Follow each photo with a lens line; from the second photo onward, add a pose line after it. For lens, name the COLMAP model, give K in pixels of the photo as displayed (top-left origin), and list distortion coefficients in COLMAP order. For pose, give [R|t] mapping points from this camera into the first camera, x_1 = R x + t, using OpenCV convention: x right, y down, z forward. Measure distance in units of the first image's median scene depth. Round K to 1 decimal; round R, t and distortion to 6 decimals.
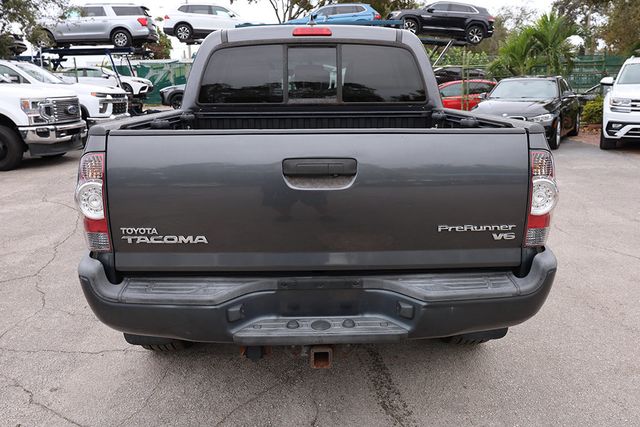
lens RADIAL K [[624.4, 0, 321.1], [0, 624.4, 214.6], [0, 0, 1]] dist [0.028834, 0.000000]
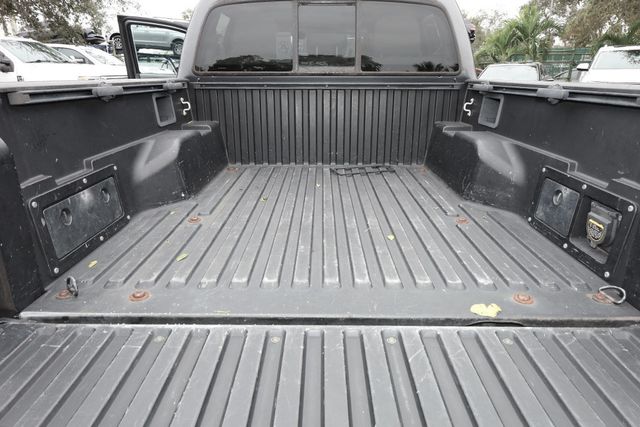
lens RADIAL K [[442.4, 0, 317.0], [0, 442.4, 212.5], [0, 0, 1]] dist [-0.009058, -0.004041]
pose [[0.999209, 0.019792, -0.034482, -0.000892], [-0.016240, 0.994816, 0.100390, -0.017489], [0.036290, -0.099751, 0.994350, 0.140840]]
